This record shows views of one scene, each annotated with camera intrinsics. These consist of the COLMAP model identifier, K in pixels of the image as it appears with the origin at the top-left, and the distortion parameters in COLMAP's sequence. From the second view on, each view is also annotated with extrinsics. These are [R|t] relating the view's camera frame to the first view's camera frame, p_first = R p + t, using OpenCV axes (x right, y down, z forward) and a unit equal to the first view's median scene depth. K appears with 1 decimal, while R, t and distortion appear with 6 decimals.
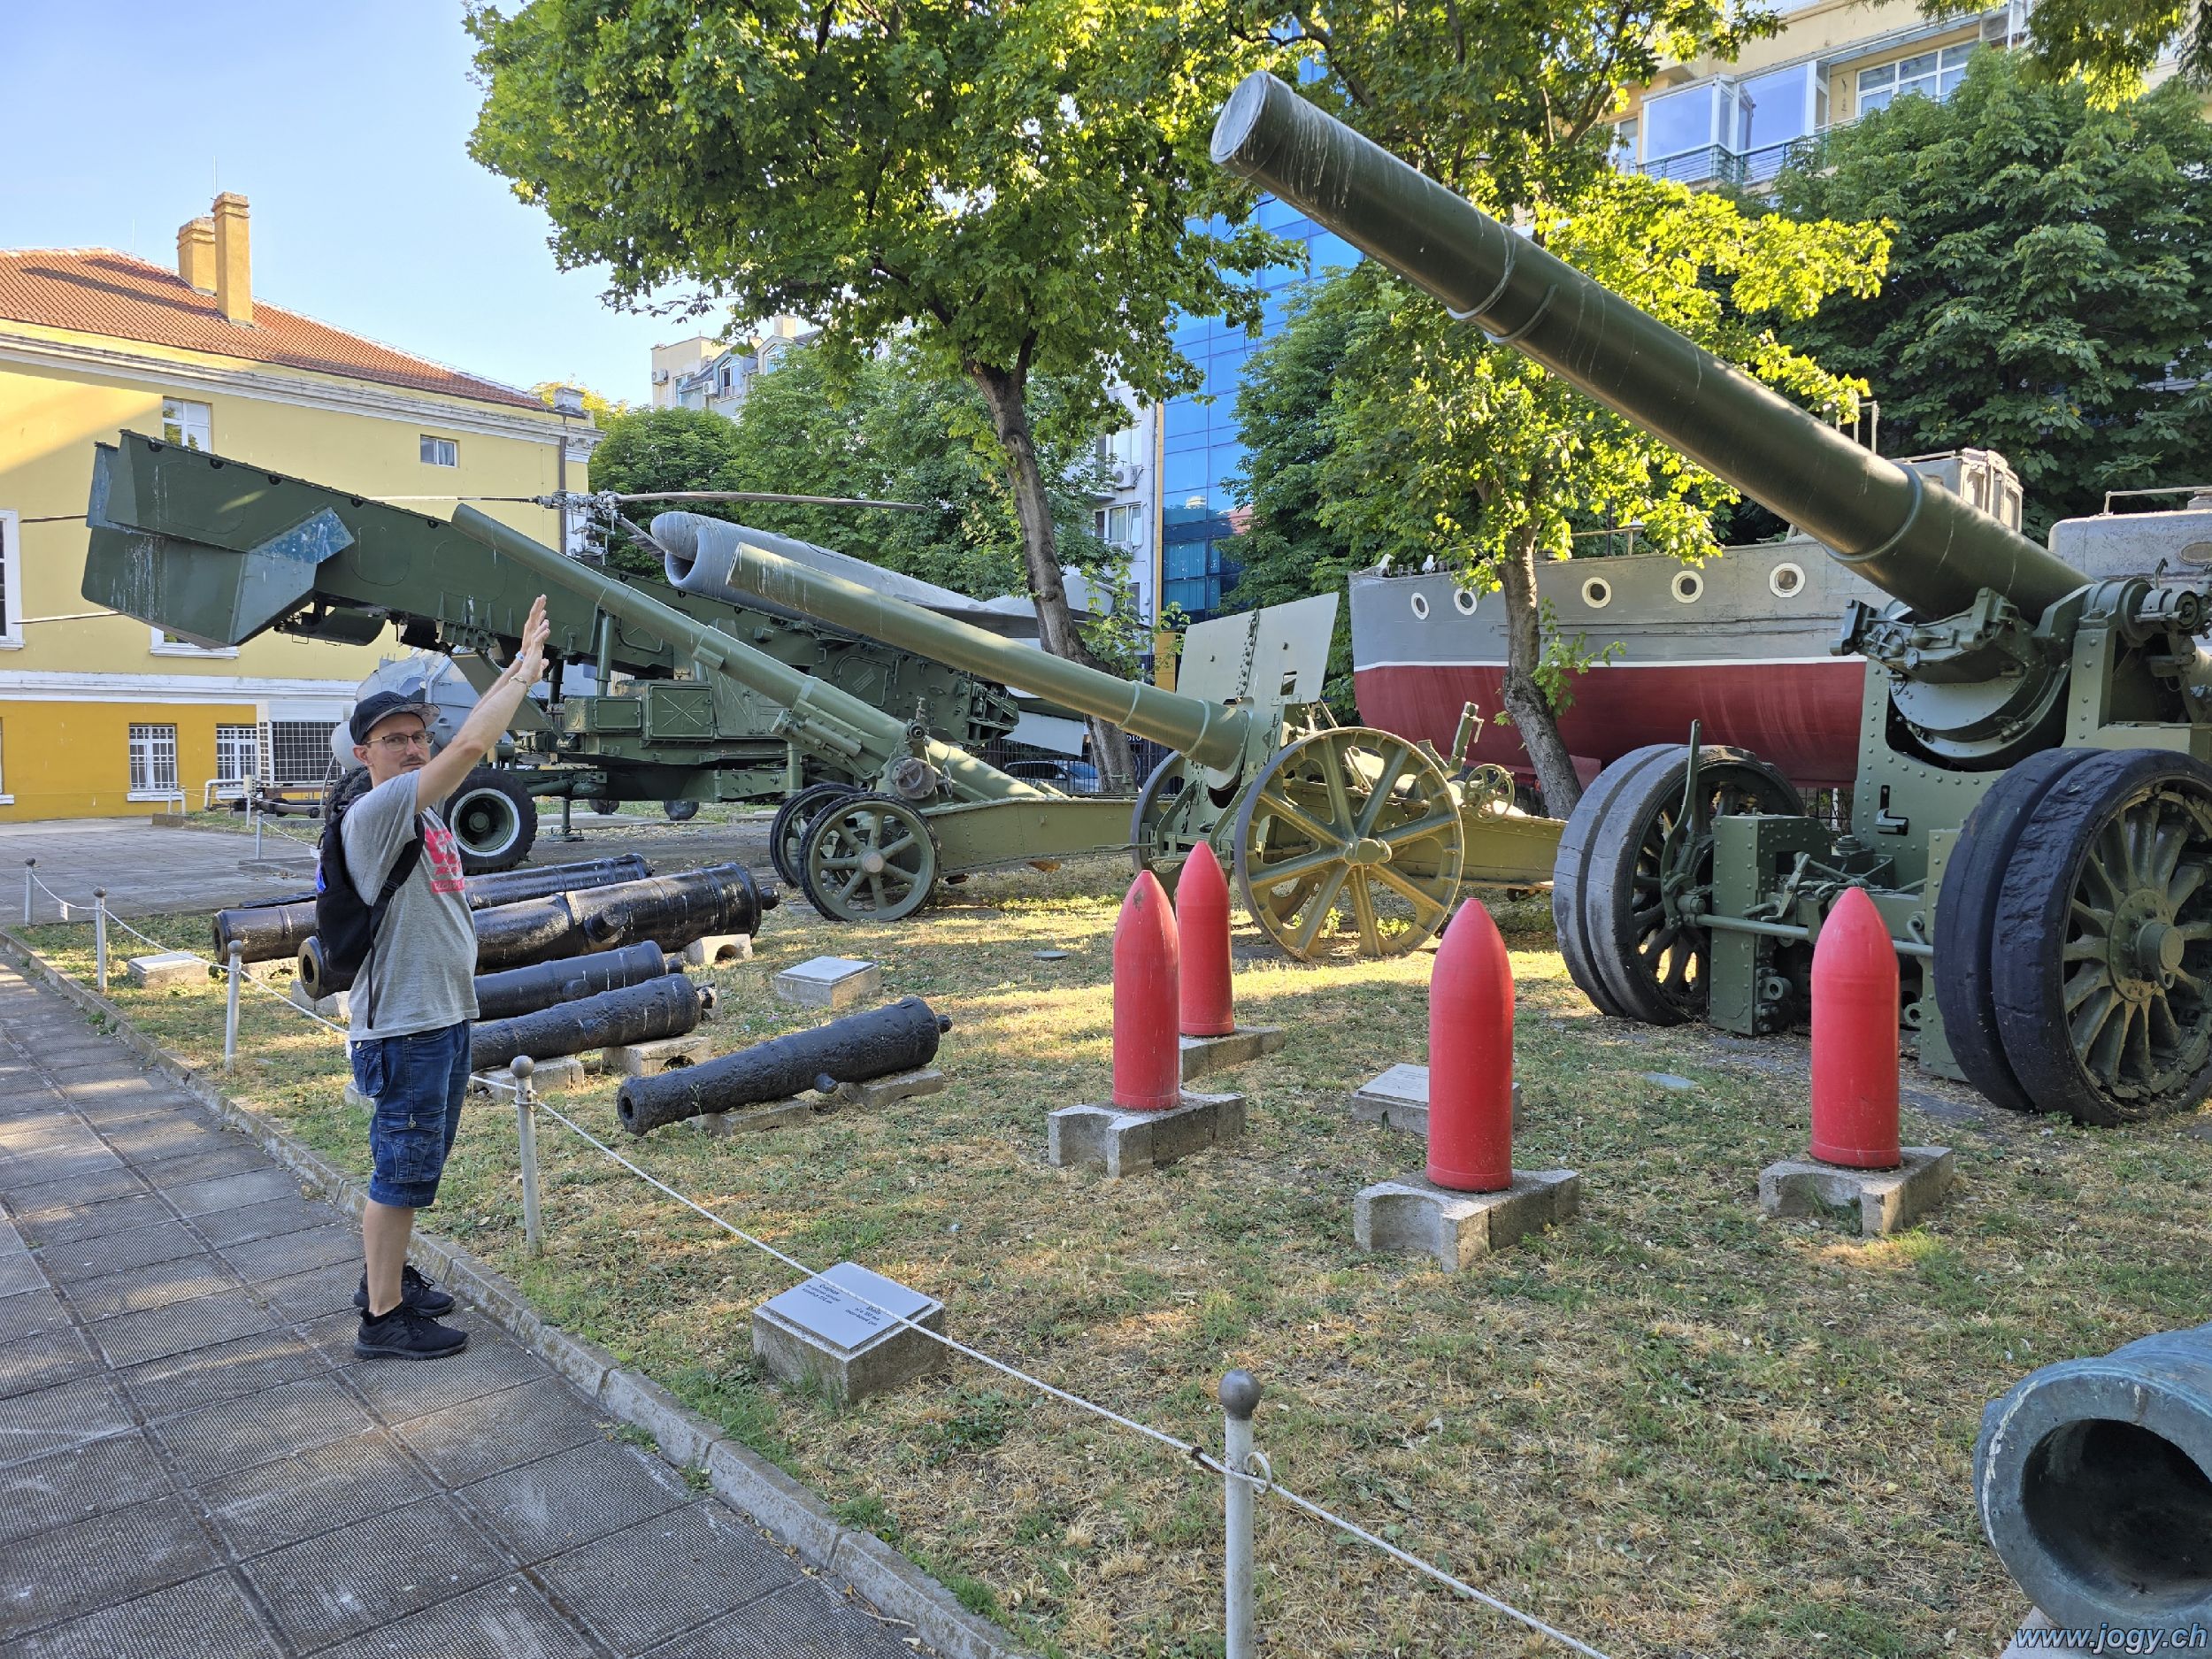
lens RADIAL K [[1455.8, 0, 1106.0], [0, 1455.8, 829.5], [0, 0, 1]] dist [0.002983, -0.006108]
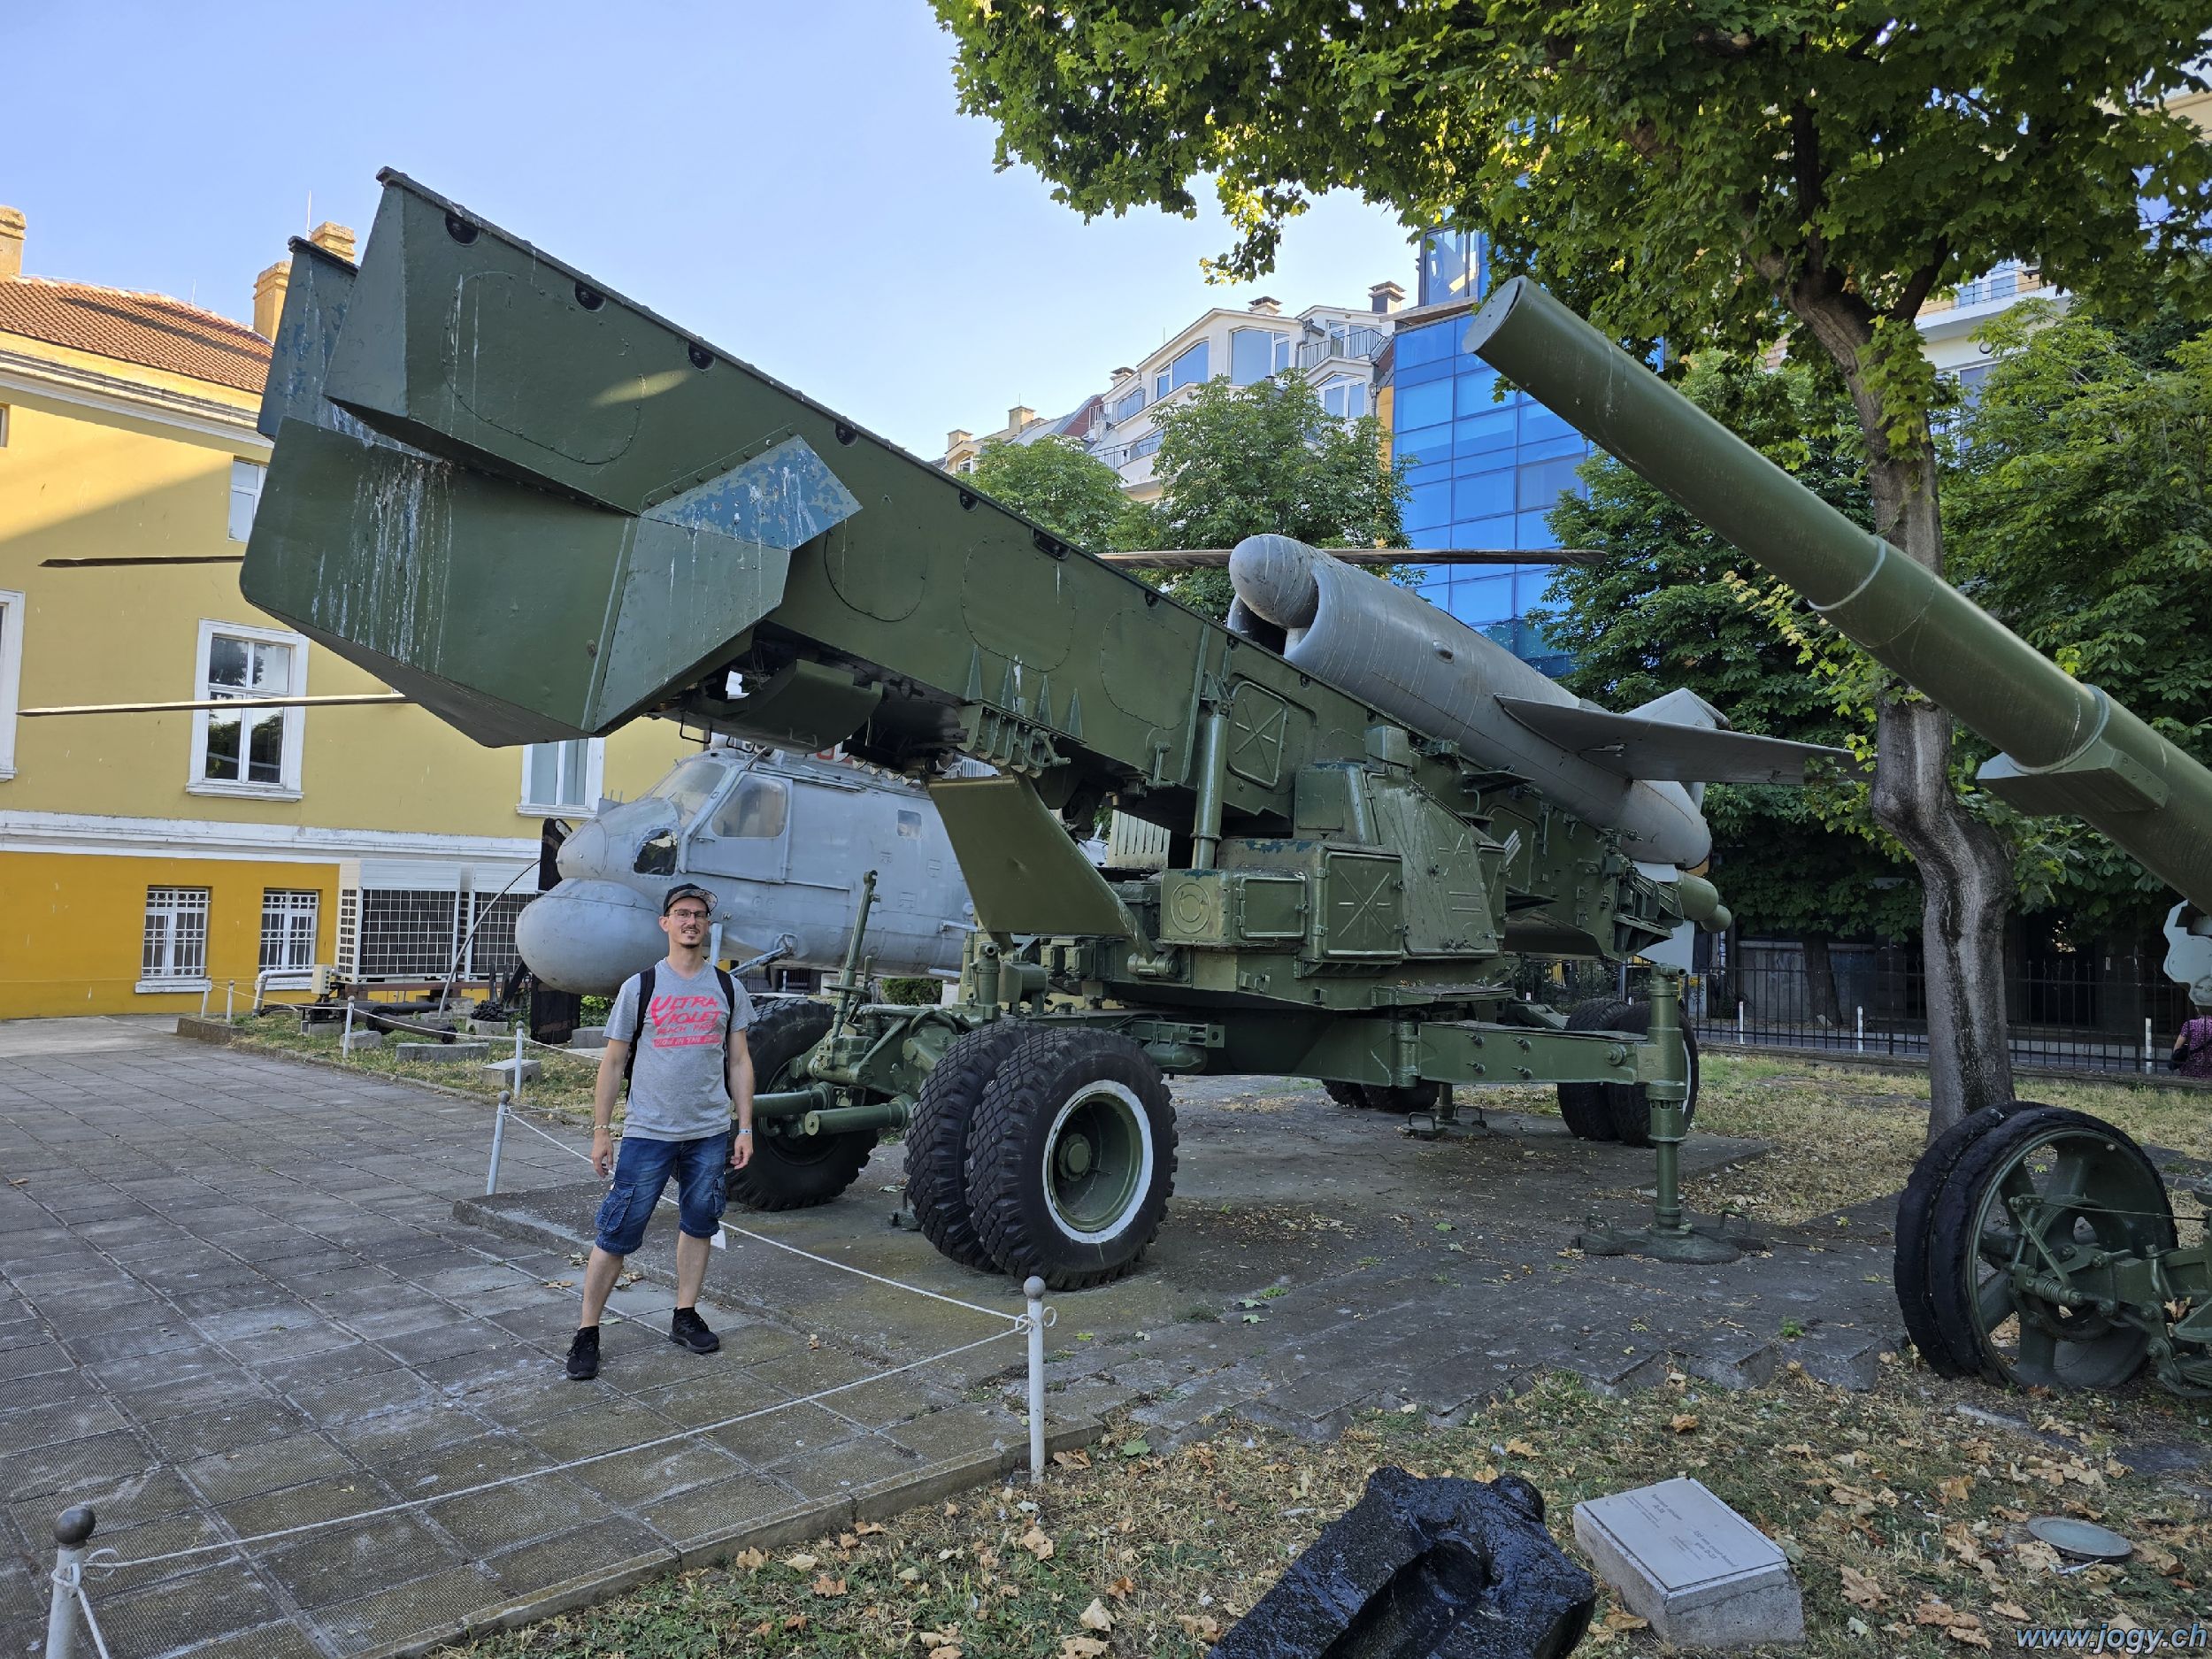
lens RADIAL K [[1455.8, 0, 1106.0], [0, 1455.8, 829.5], [0, 0, 1]] dist [0.002983, -0.006108]
pose [[0.999665, 0.020198, 0.016176, -0.310450], [-0.018180, 0.993037, -0.116395, -0.037593], [-0.018414, 0.116062, 0.993071, 0.401908]]
